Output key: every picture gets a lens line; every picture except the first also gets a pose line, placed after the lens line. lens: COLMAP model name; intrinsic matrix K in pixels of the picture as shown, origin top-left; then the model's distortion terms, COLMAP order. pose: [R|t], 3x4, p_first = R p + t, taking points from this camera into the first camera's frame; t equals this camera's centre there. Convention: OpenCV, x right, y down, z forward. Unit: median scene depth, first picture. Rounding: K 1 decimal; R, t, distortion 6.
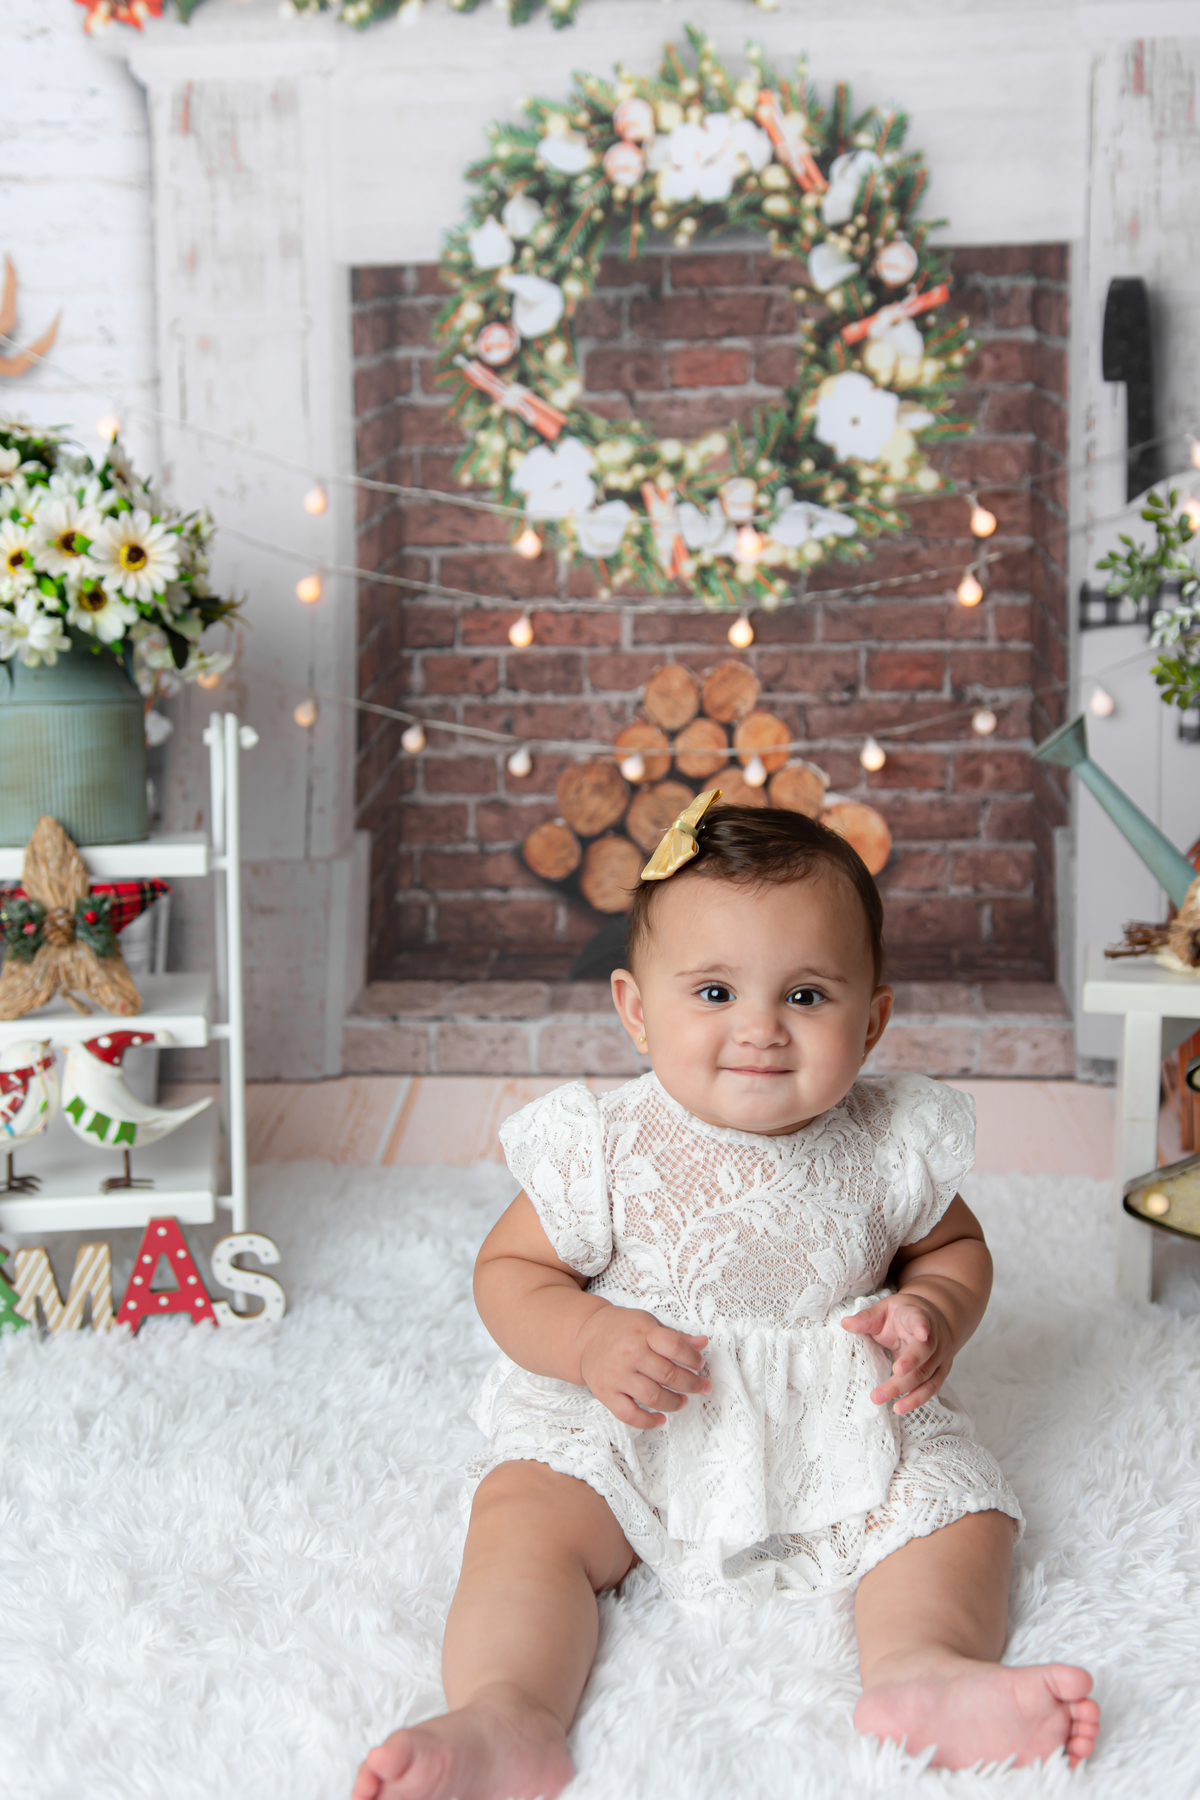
lens RADIAL K [[2020.3, 0, 596.5], [0, 2020.3, 867.2], [0, 0, 1]] dist [-0.004225, -0.000693]
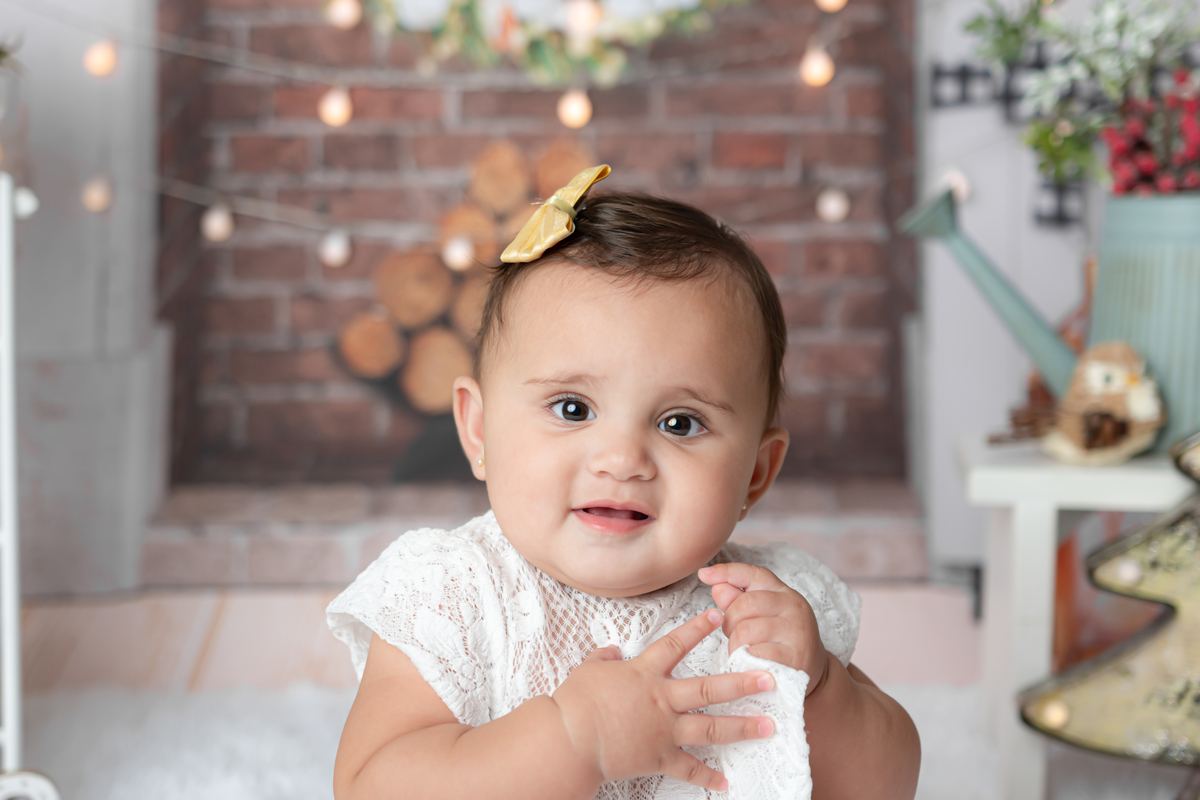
lens RADIAL K [[1827.7, 0, 586.5], [0, 1827.7, 398.9], [0, 0, 1]] dist [-0.008780, 0.035577]
pose [[0.994542, -0.004764, 0.104230, -0.011594], [0.005779, 0.999939, -0.009436, 0.025611], [-0.104178, 0.009987, 0.994508, 0.164571]]
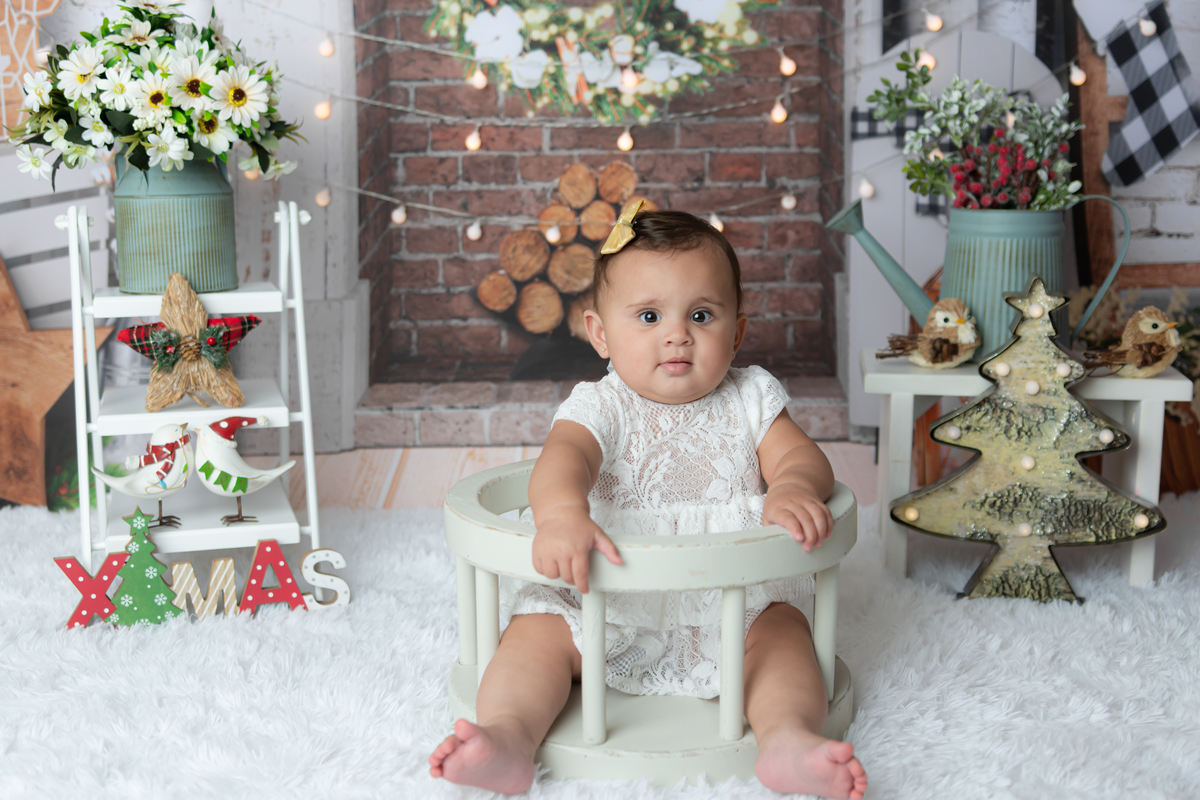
lens RADIAL K [[1595.2, 0, 593.7], [0, 1595.2, 400.0], [0, 0, 1]] dist [-0.009760, 0.033511]
pose [[0.994231, -0.017818, 0.105766, -0.076982], [0.011114, 0.997911, 0.063641, -0.002839], [-0.106679, -0.062099, 0.992352, -0.157091]]
